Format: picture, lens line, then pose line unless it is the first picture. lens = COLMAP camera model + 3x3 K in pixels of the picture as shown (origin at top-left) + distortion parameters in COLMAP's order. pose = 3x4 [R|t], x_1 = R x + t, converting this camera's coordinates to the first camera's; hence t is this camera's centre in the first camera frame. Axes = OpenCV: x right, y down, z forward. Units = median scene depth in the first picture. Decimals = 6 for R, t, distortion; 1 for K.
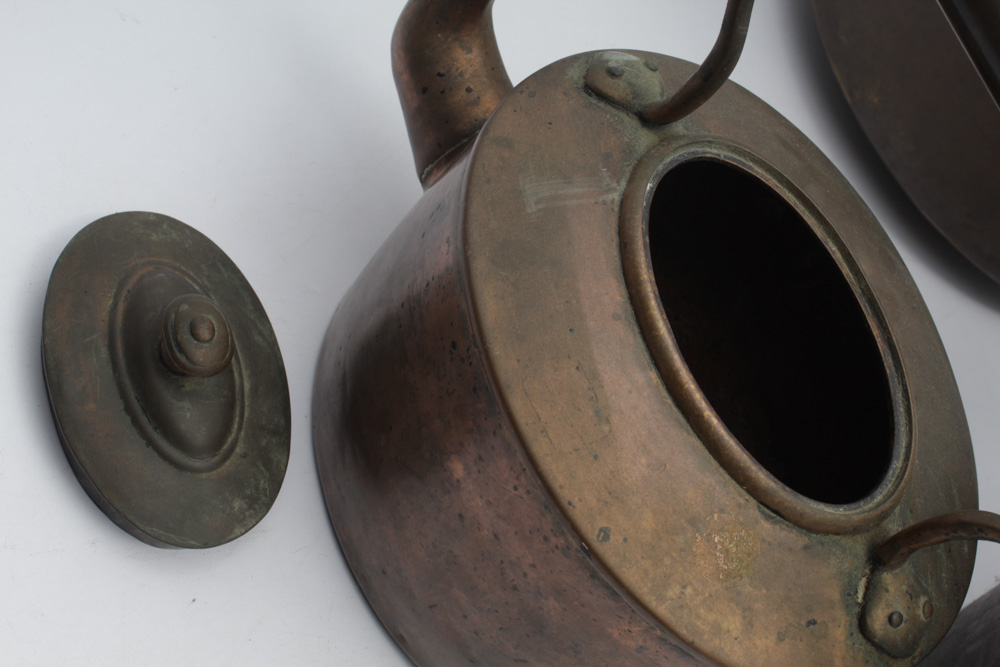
lens RADIAL K [[1574.1, 0, 501.0], [0, 1574.1, 332.9], [0, 0, 1]] dist [-0.069736, 0.000000]
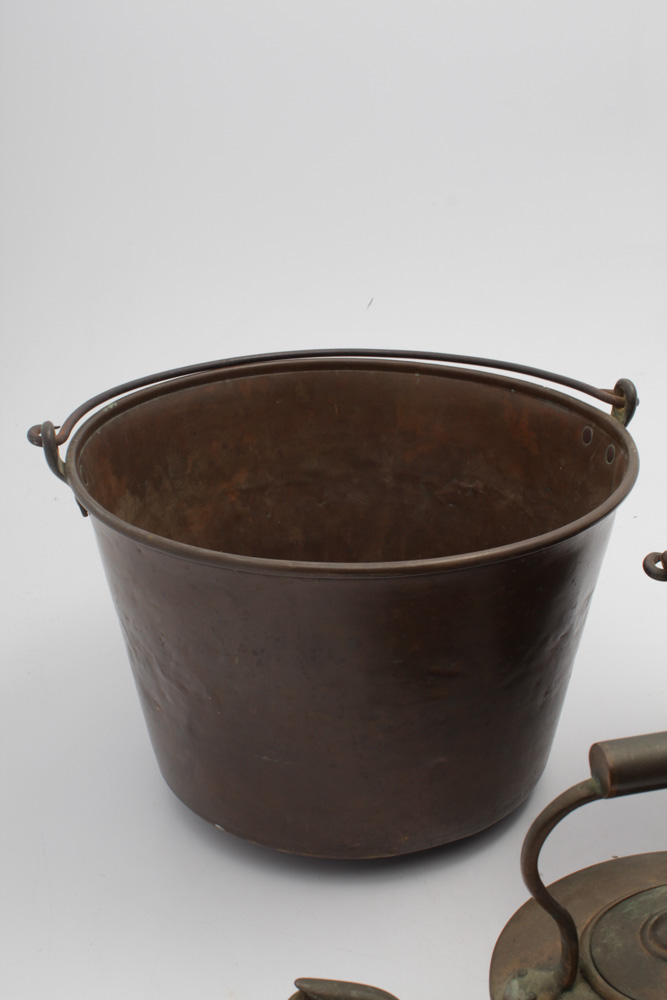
lens RADIAL K [[1240.5, 0, 335.4], [0, 1240.5, 507.2], [0, 0, 1]] dist [-0.073149, 0.000000]
pose [[0.265674, -0.796891, 0.542569, -0.255247], [0.933716, 0.352788, 0.060950, -0.617949], [-0.239982, 0.490413, 0.837797, -0.180245]]
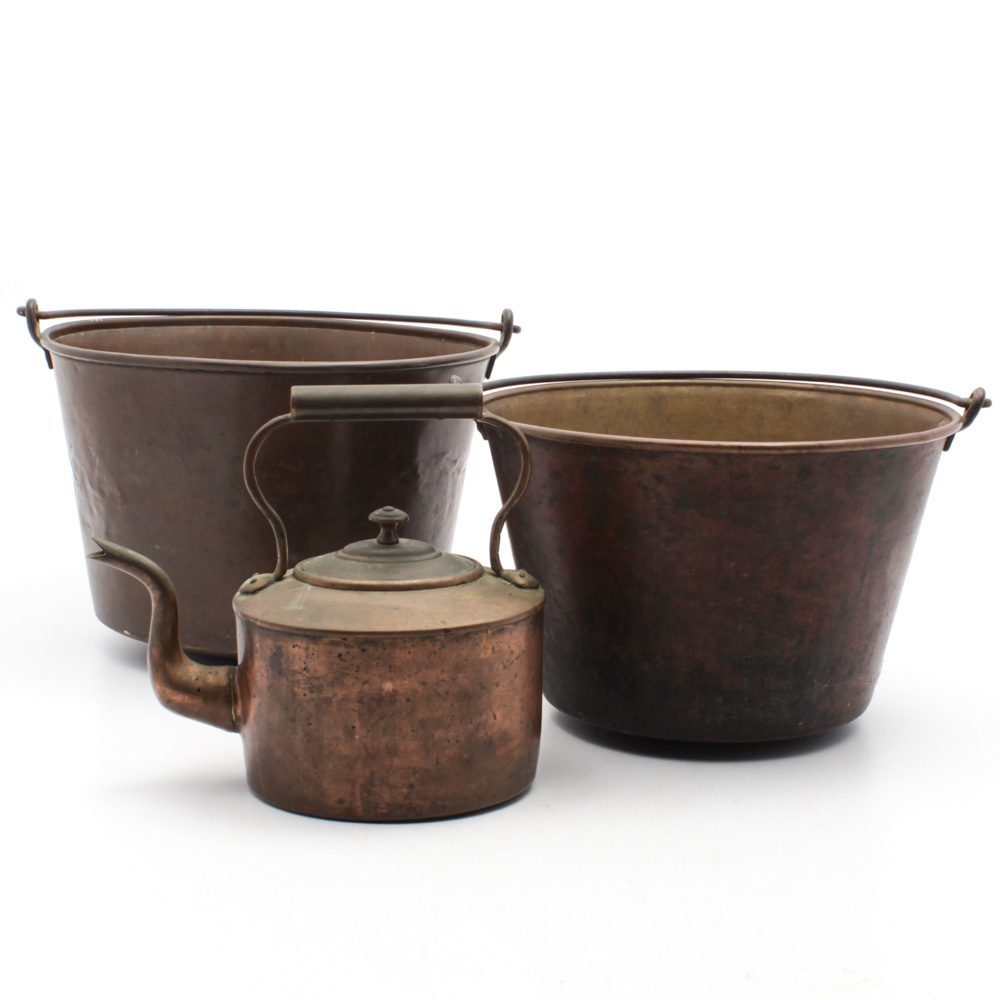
lens RADIAL K [[1877.7, 0, 498.9], [0, 1877.7, 496.4], [0, 0, 1]] dist [-0.090657, 0.000000]
pose [[0.369570, -0.631188, 0.681924, -1.628149], [0.904042, 0.413867, -0.106872, 0.405029], [-0.214770, 0.655984, 0.723574, -1.135657]]
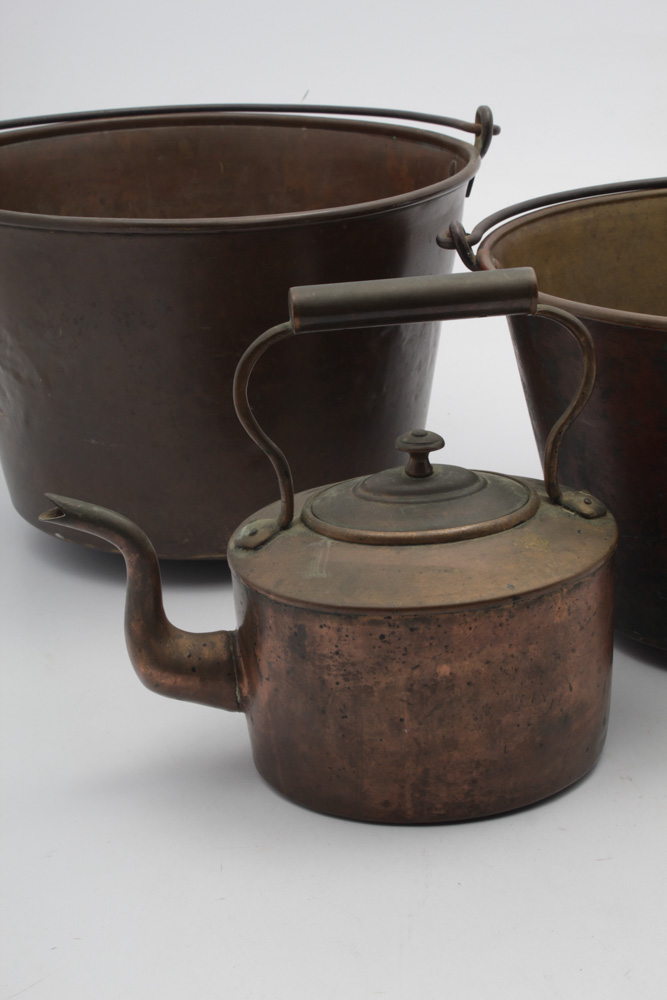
lens RADIAL K [[1838.1, 0, 331.9], [0, 1838.1, 506.9], [0, 0, 1]] dist [0.003815, 0.000000]
pose [[0.318381, -0.770530, 0.552193, -1.079778], [0.928289, 0.371475, -0.016872, -0.064648], [-0.192126, 0.517967, 0.833545, -0.794139]]
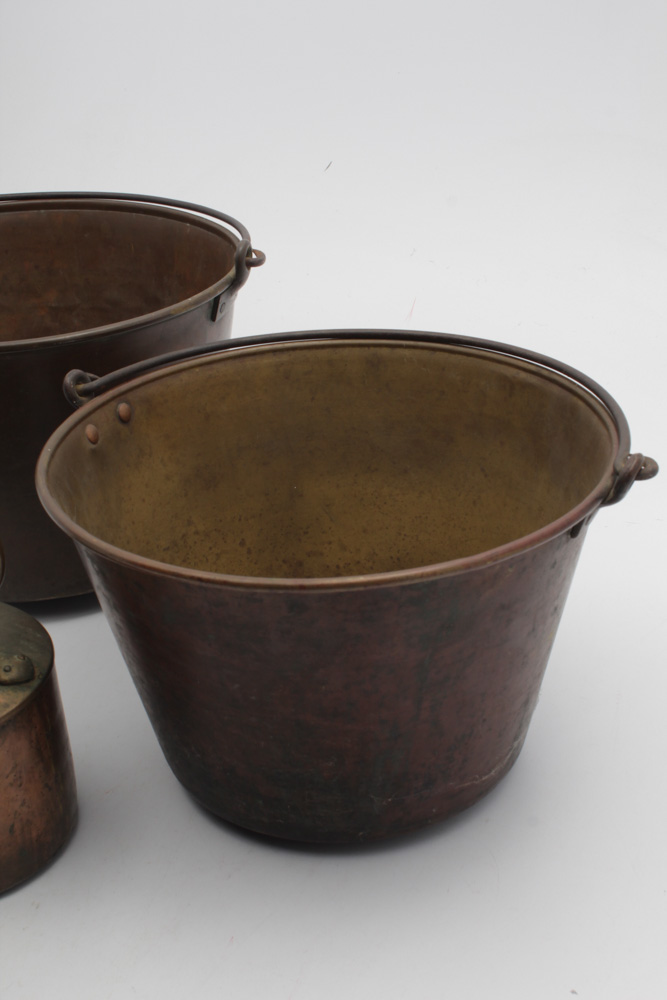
lens RADIAL K [[1379.8, 0, 333.8], [0, 1379.8, 502.8], [0, 0, 1]] dist [-0.002011, 0.000000]
pose [[0.590428, -0.748909, 0.300883, 0.124682], [0.805499, 0.523385, -0.277921, 0.939406], [0.050660, 0.406453, 0.912266, -0.772297]]
